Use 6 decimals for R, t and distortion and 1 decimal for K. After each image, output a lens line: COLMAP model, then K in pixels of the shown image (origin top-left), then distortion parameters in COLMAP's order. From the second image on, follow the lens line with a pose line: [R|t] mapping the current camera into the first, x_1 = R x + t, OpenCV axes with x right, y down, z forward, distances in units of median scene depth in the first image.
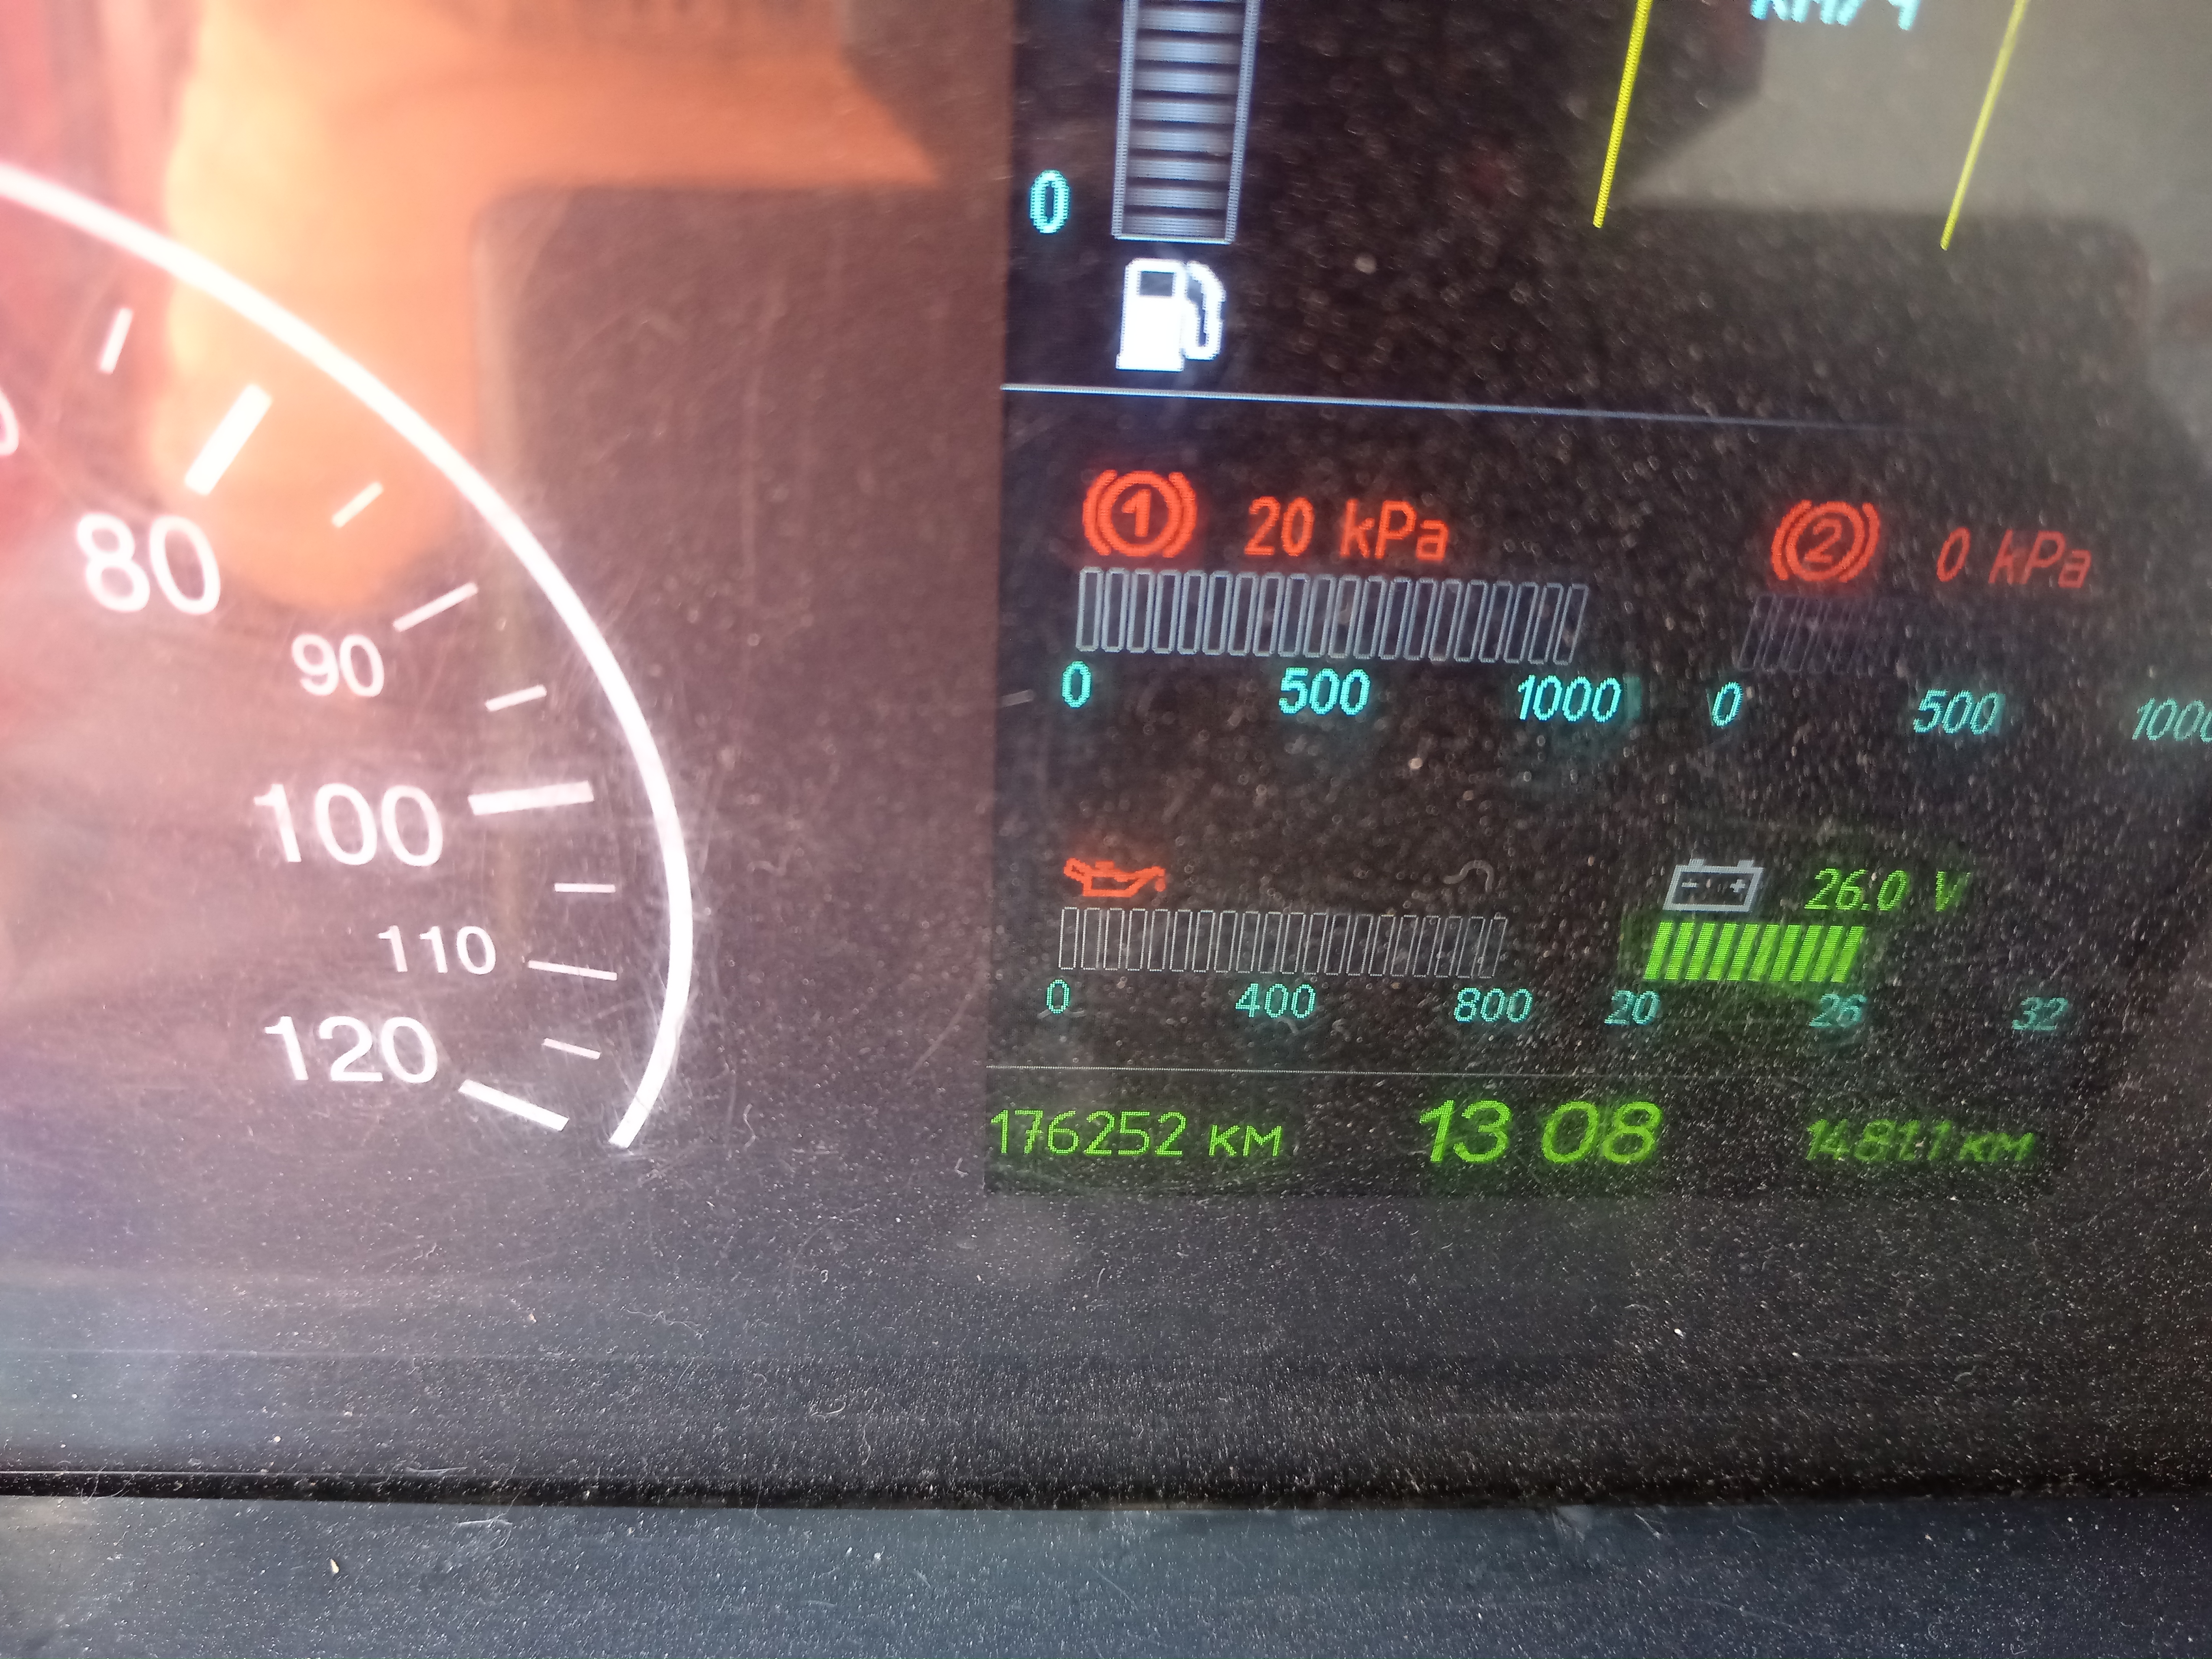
lens RADIAL K [[1739.9, 0, 1082.1], [0, 1739.9, 823.7], [0, 0, 1]] dist [-0.019717, 0.027818]
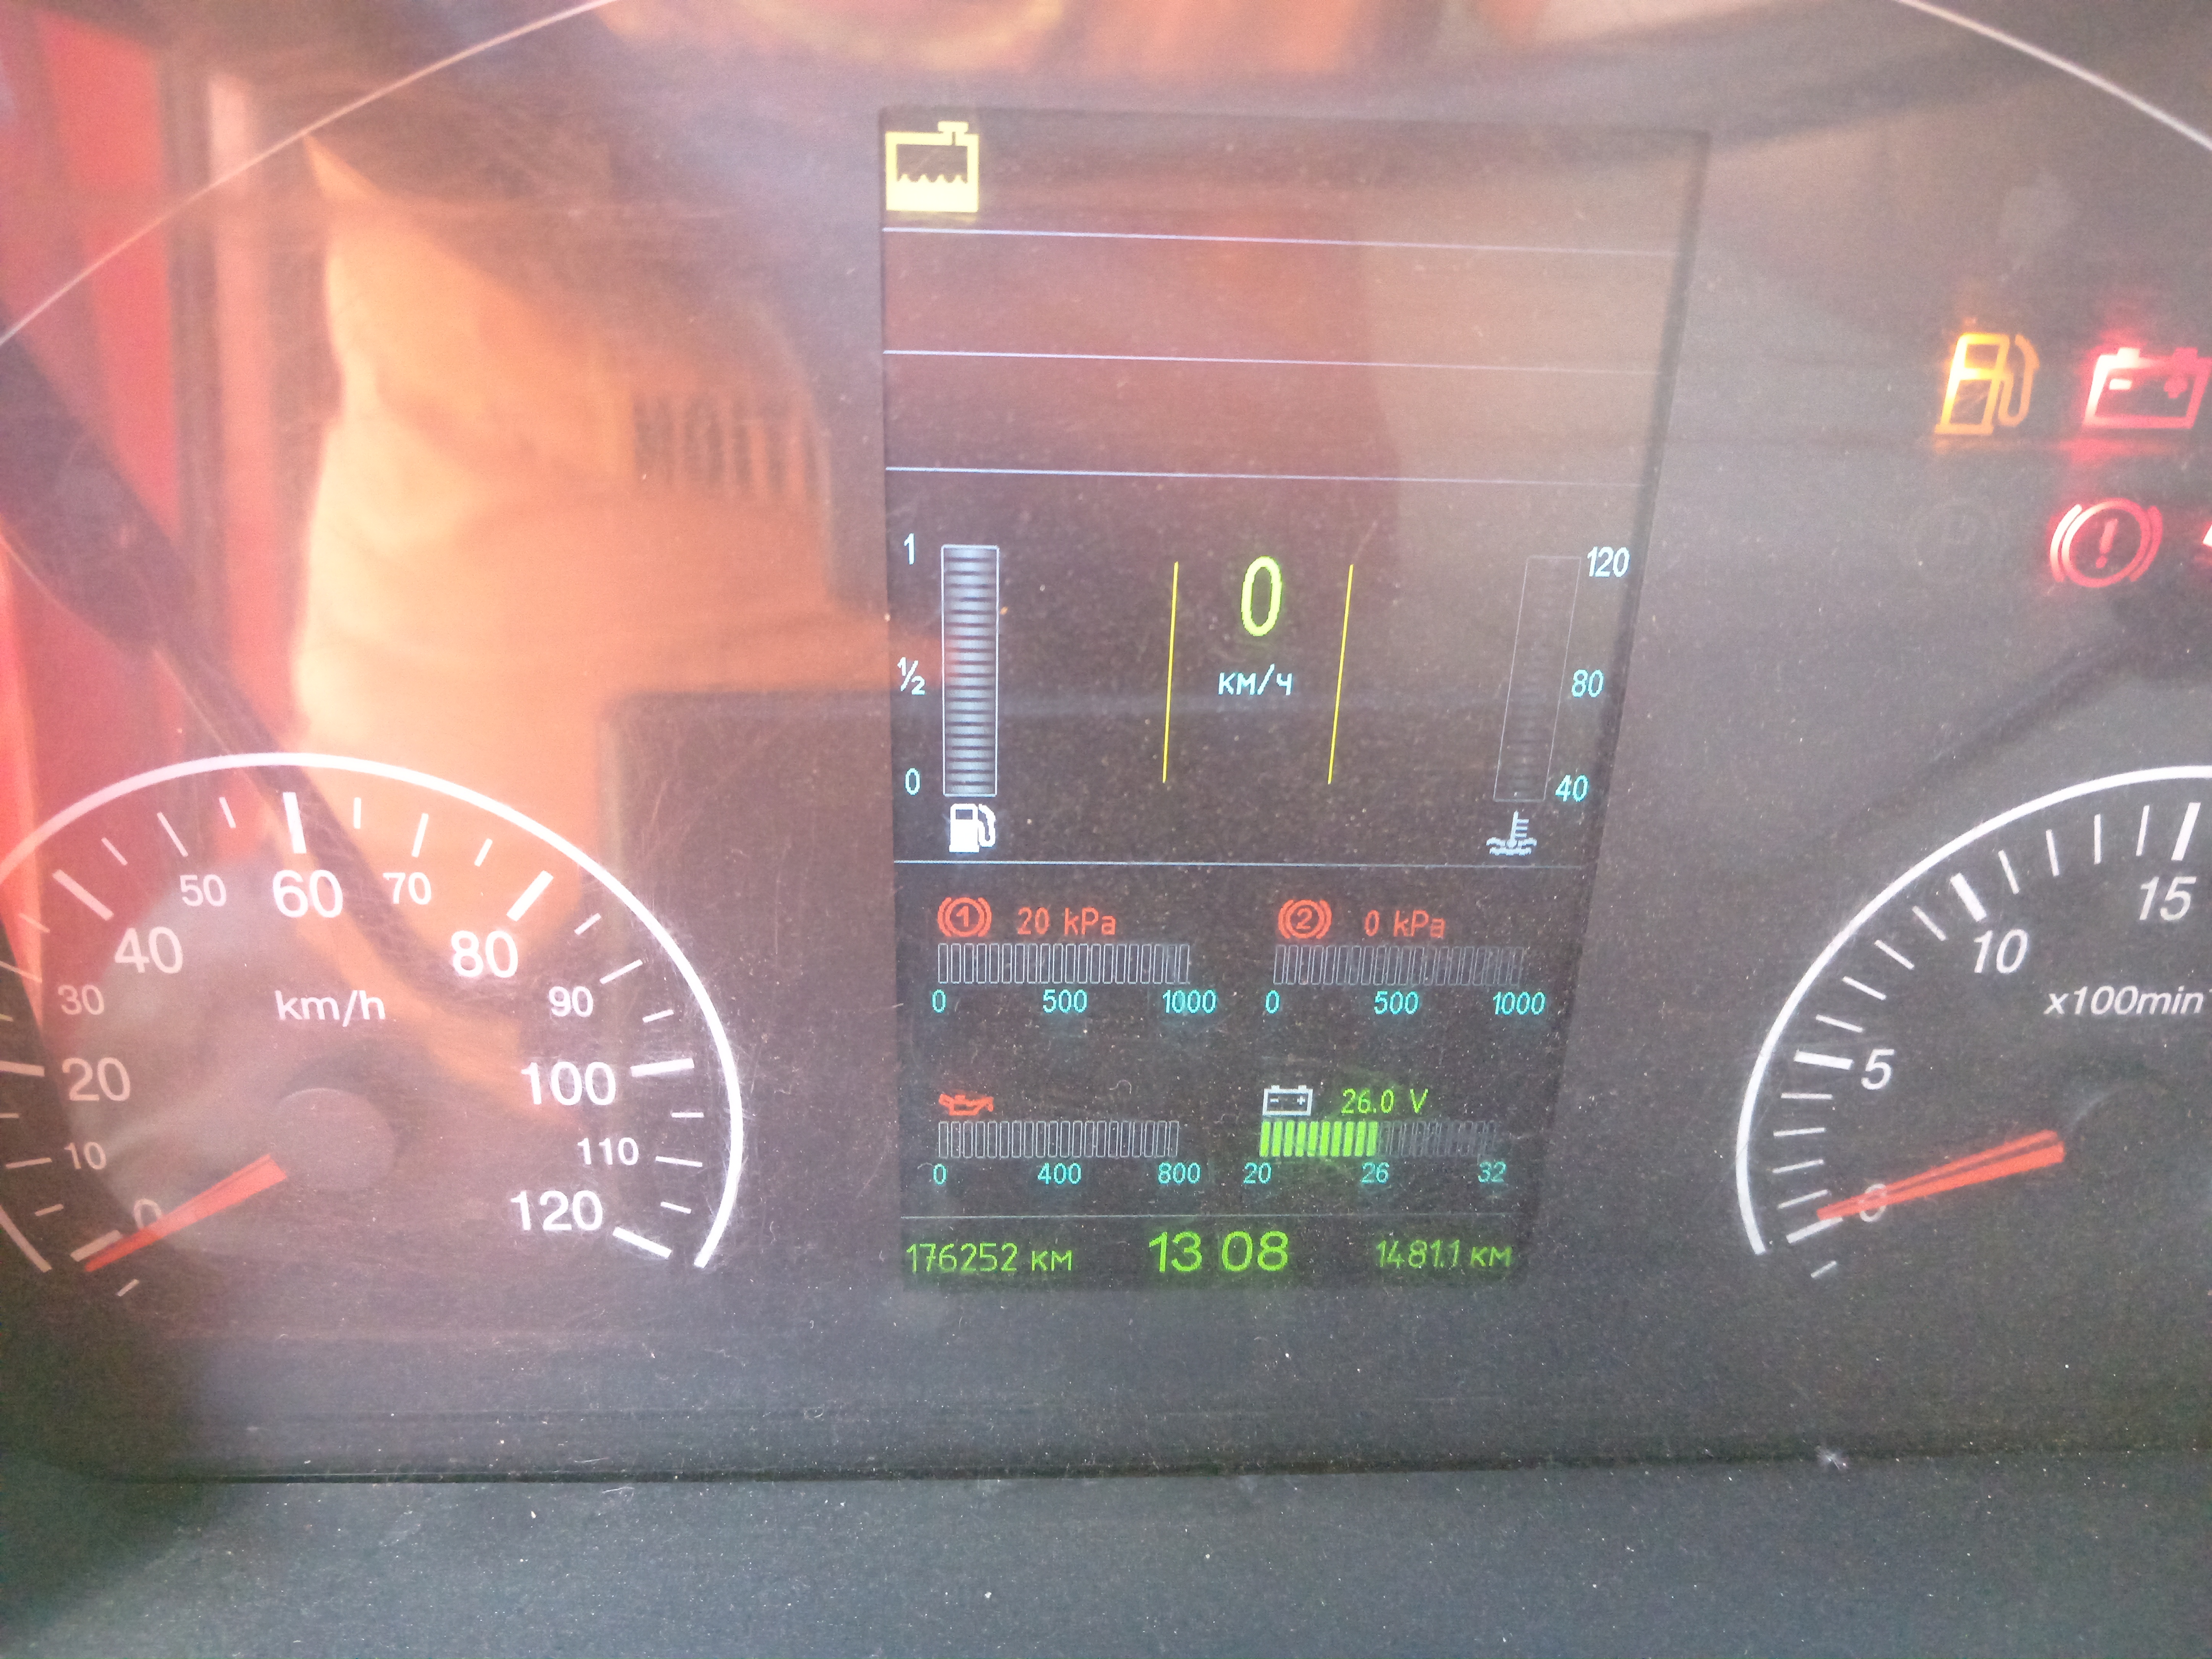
lens RADIAL K [[1739.9, 0, 1089.0], [0, 1739.9, 816.3], [0, 0, 1]] dist [-0.019717, 0.027818]
pose [[0.999617, -0.027657, -0.001353, 0.157297], [0.026820, 0.979222, -0.201011, 0.103776], [0.006885, 0.200898, 0.979588, -0.878321]]
